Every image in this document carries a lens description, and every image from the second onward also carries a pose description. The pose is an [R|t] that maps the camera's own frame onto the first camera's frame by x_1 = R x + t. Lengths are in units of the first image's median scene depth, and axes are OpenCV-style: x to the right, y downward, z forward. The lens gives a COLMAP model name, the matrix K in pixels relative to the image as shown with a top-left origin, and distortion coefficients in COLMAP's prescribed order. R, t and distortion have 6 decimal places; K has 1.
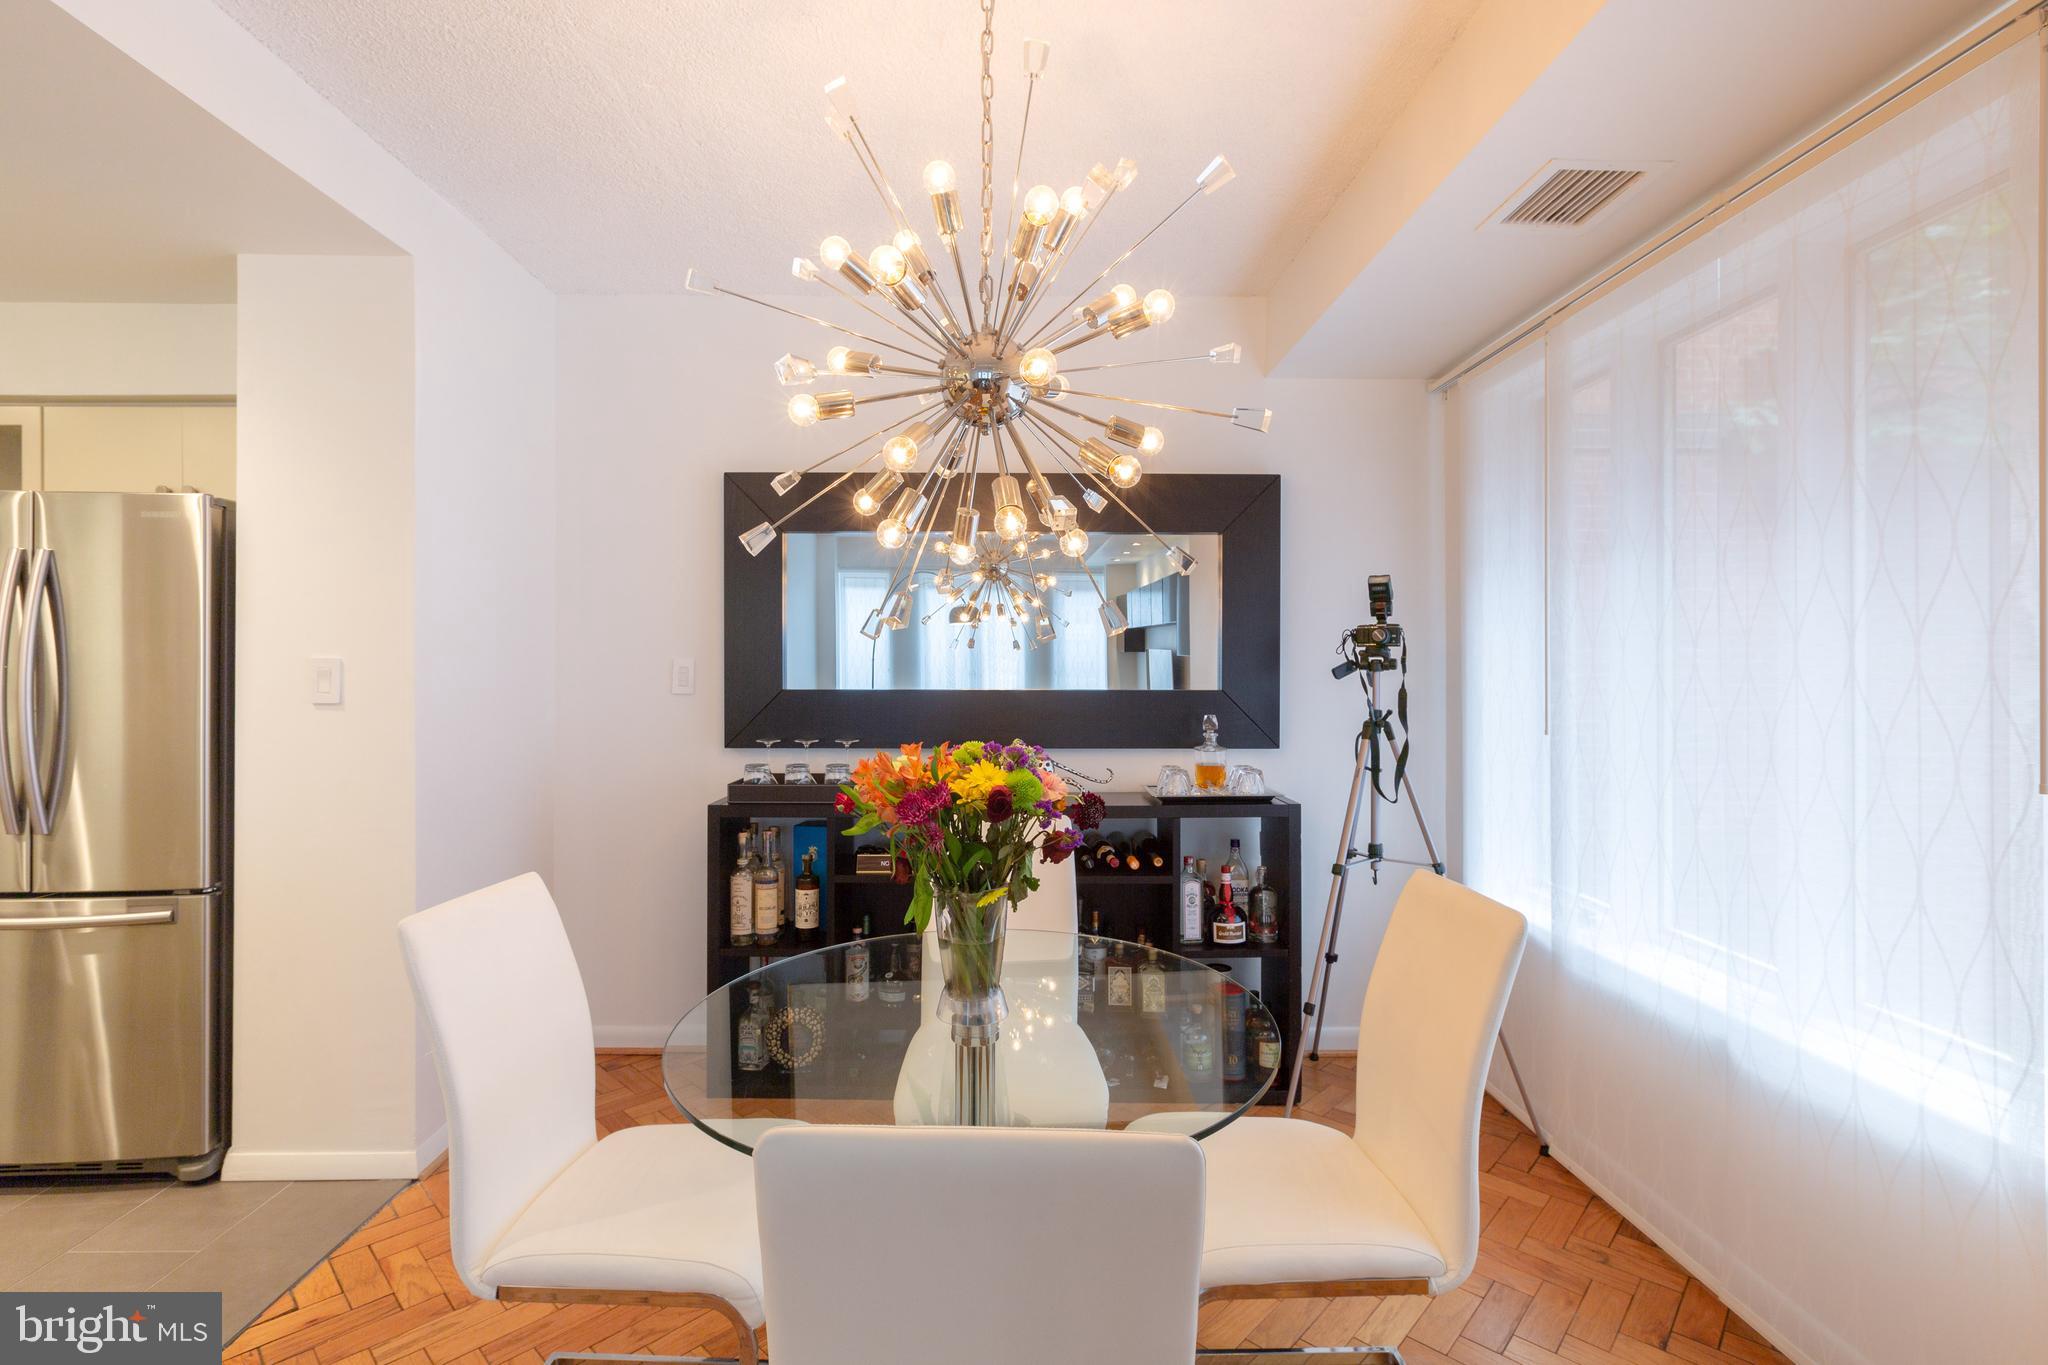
lens RADIAL K [[922.0, 0, 1024.9], [0, 922.0, 675.3], [0, 0, 1]] dist [0.005250, 0.000073]
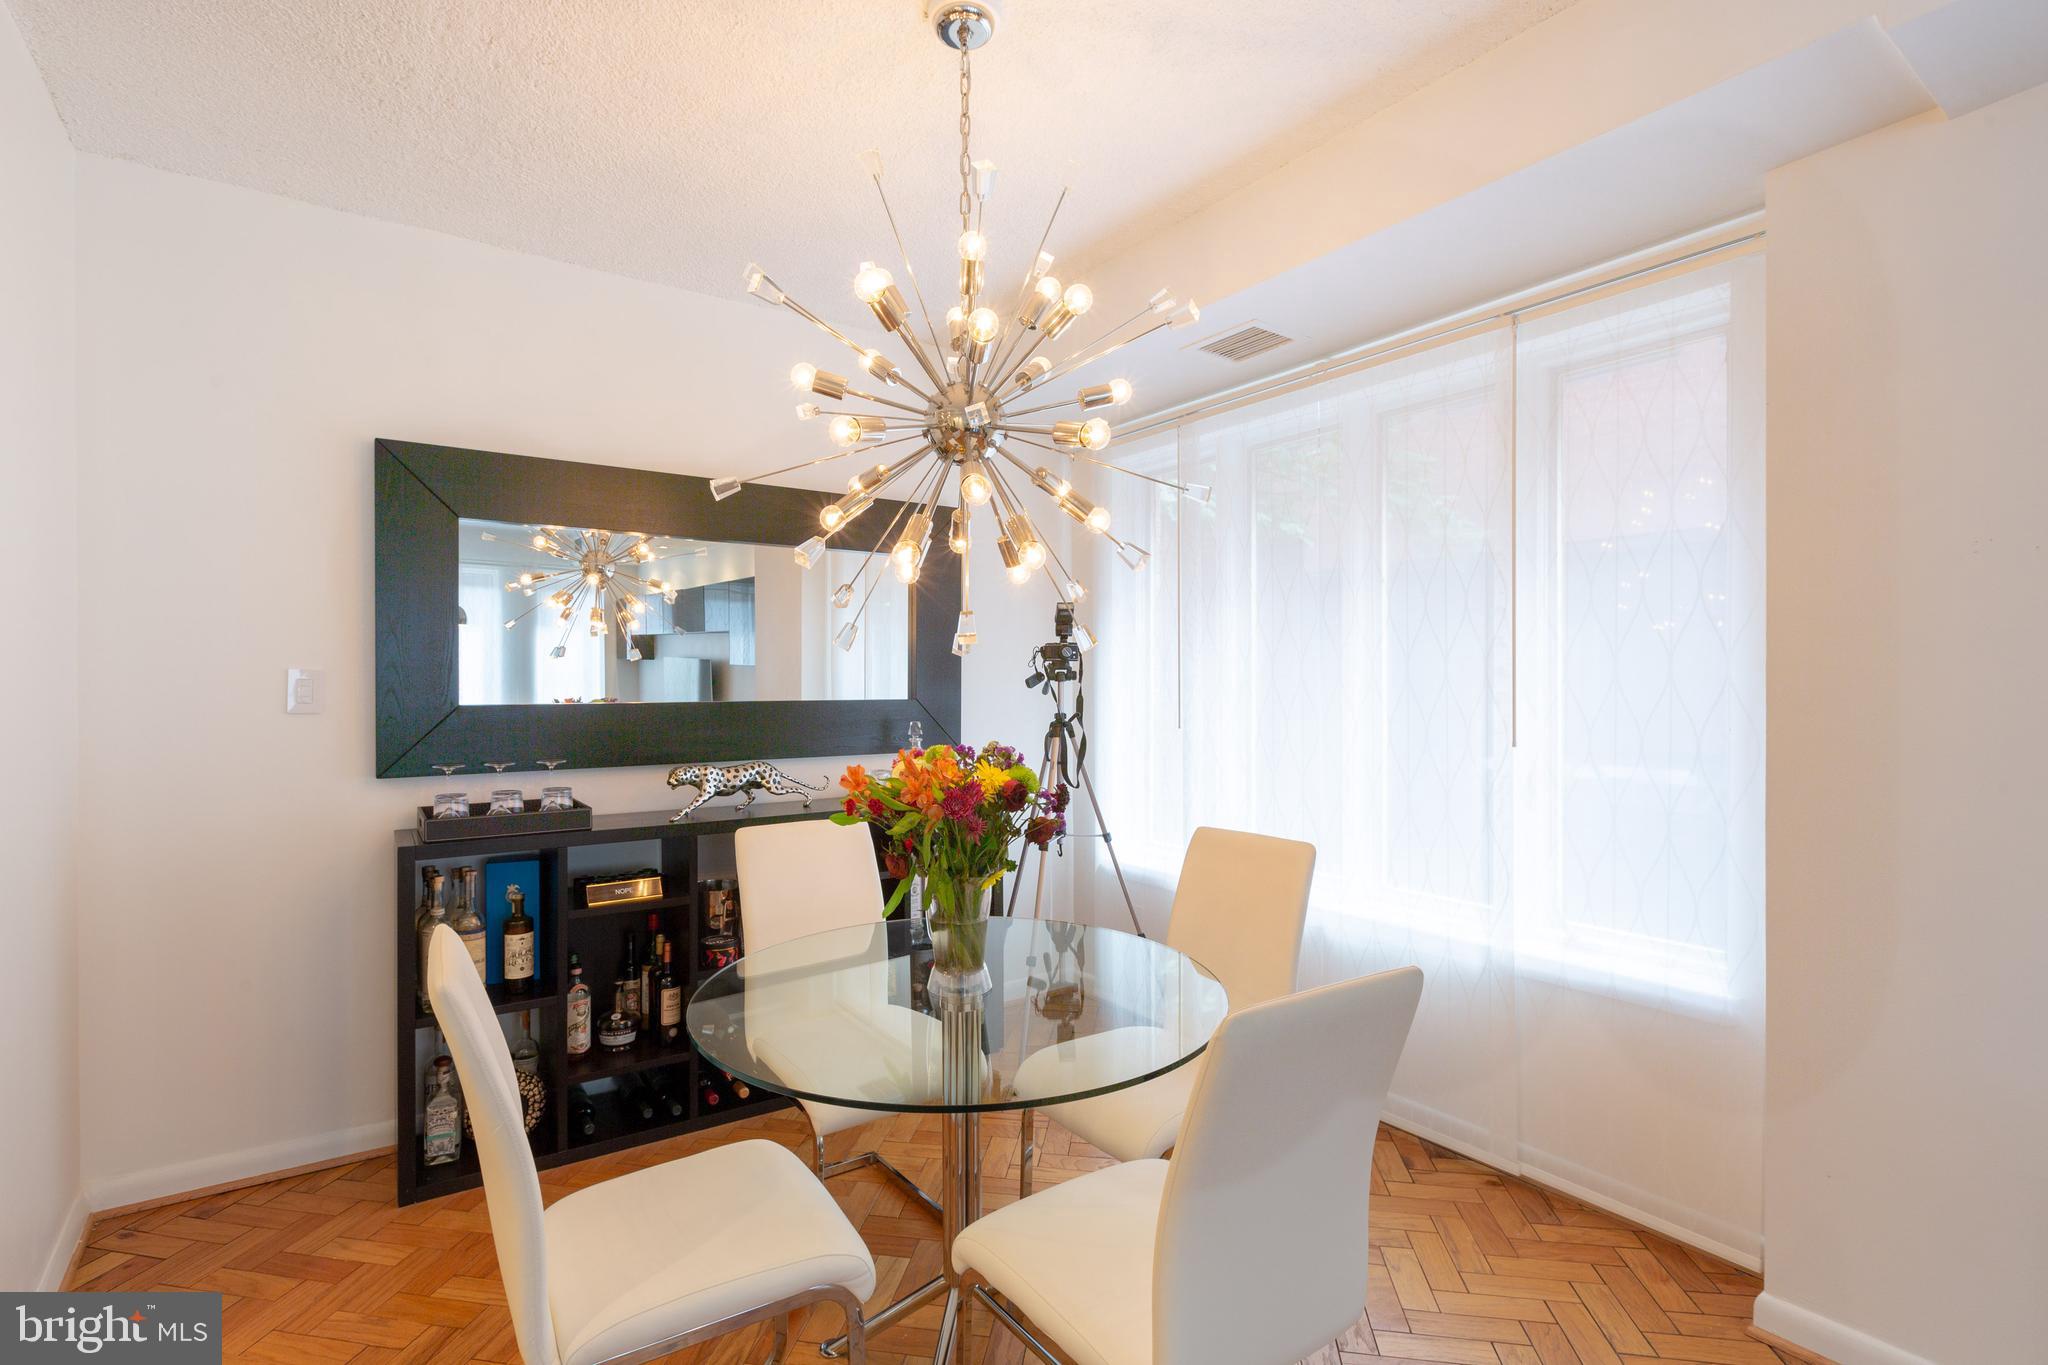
lens RADIAL K [[922.0, 0, 1026.7], [0, 922.0, 680.1], [0, 0, 1]] dist [0.005250, 0.000073]
pose [[0.836258, -0.002489, 0.548330, -0.317602], [0.005821, 0.999974, -0.004339, -0.000943], [-0.548305, 0.006820, 0.836251, 0.007916]]
